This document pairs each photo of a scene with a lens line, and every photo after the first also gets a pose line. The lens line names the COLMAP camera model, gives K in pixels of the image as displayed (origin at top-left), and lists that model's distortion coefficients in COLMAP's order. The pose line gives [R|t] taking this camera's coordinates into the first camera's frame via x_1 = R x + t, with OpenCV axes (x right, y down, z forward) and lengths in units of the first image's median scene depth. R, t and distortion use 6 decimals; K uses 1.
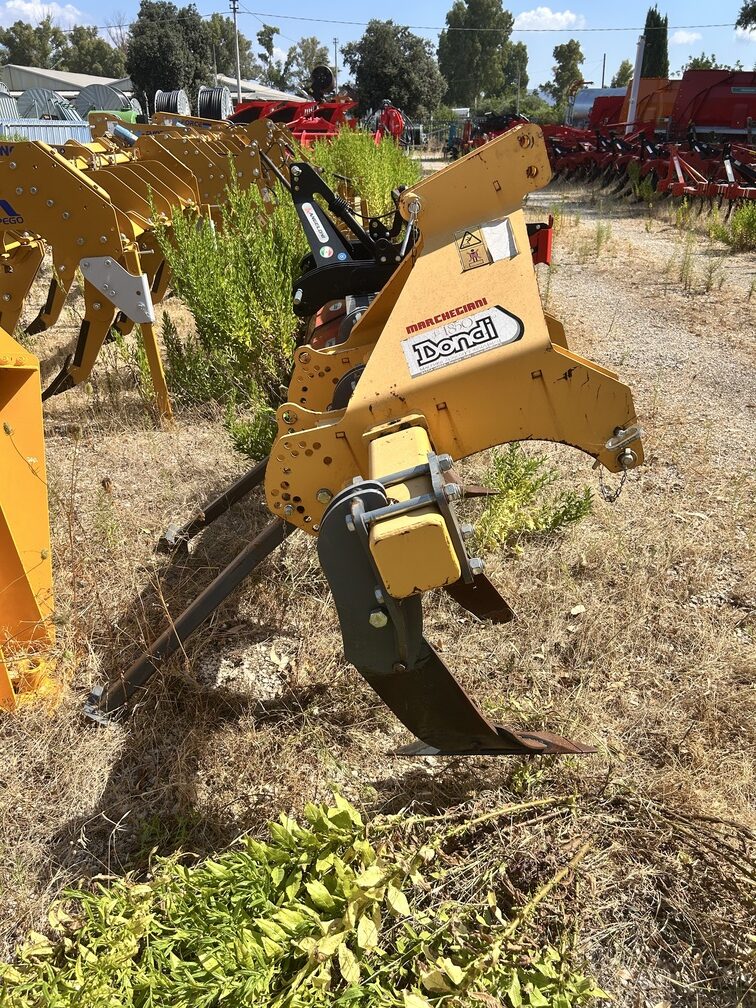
lens RADIAL K [[770.5, 0, 374.2], [0, 770.5, 505.6], [0, 0, 1]] dist [0.038445, -0.046083]
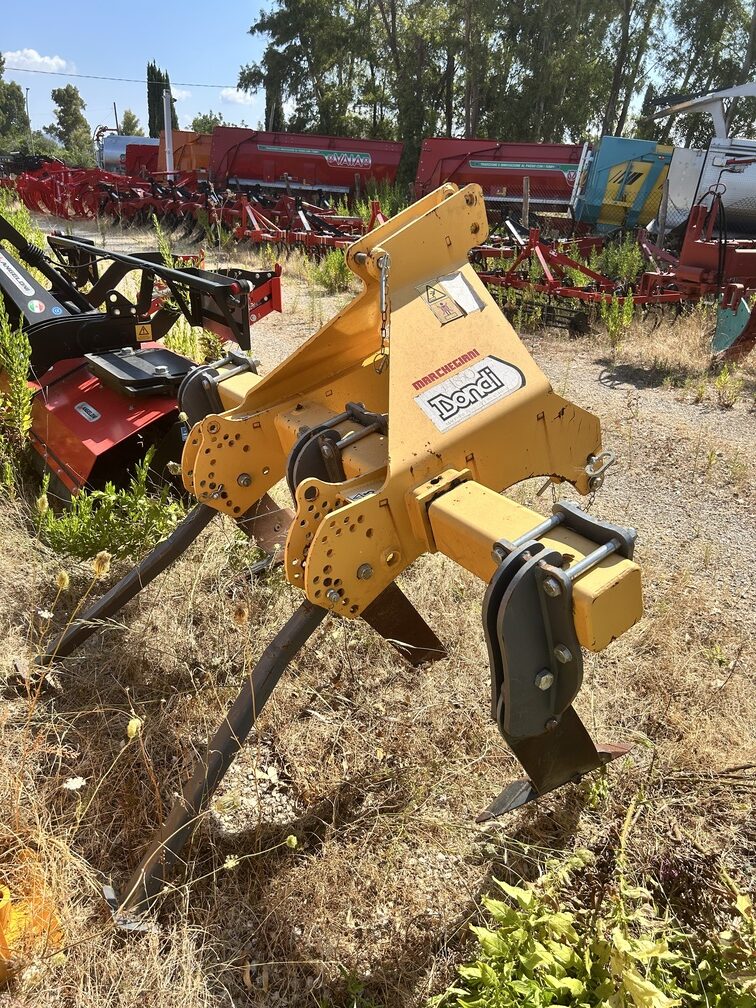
lens RADIAL K [[770.5, 0, 377.0], [0, 770.5, 502.1], [0, 0, 1]] dist [0.038445, -0.046083]
pose [[0.844261, -0.166979, 0.509256, -0.522054], [0.193830, 0.981035, 0.000332, -0.093880], [-0.499653, 0.098429, 0.860615, 0.200124]]
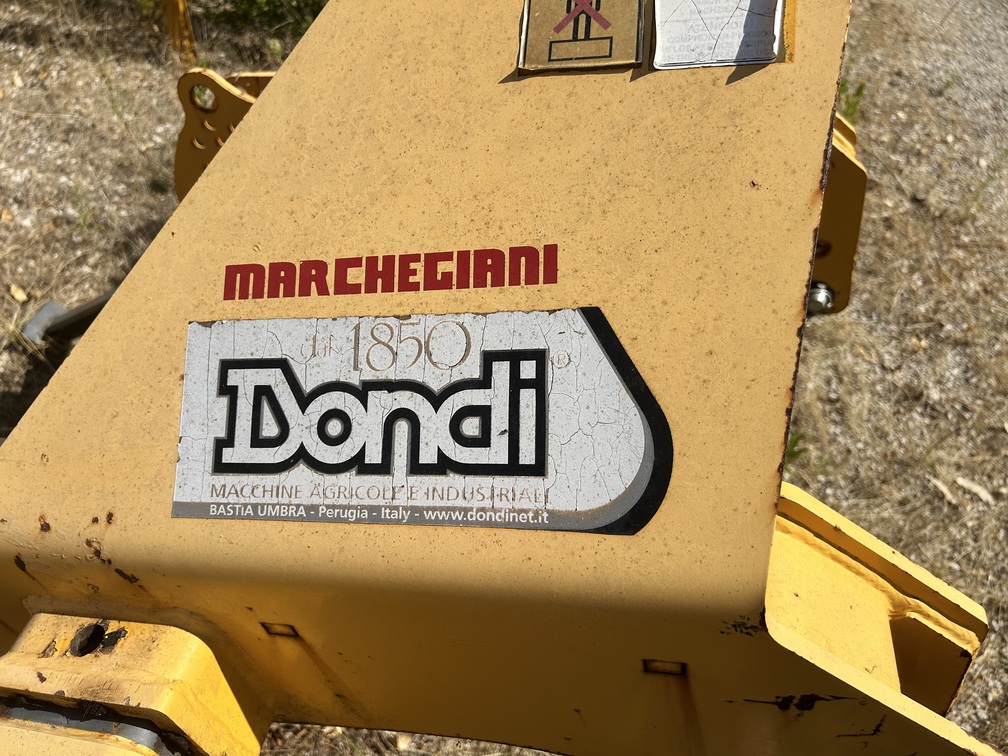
lens RADIAL K [[770.5, 0, 506.2], [0, 770.5, 374.5], [0, 0, 1]] dist [0.038445, -0.046083]
pose [[0.968379, 0.248114, -0.026107, 0.143561], [-0.223599, 0.909557, 0.350298, -0.308199], [0.110659, -0.333384, 0.936274, 0.775793]]
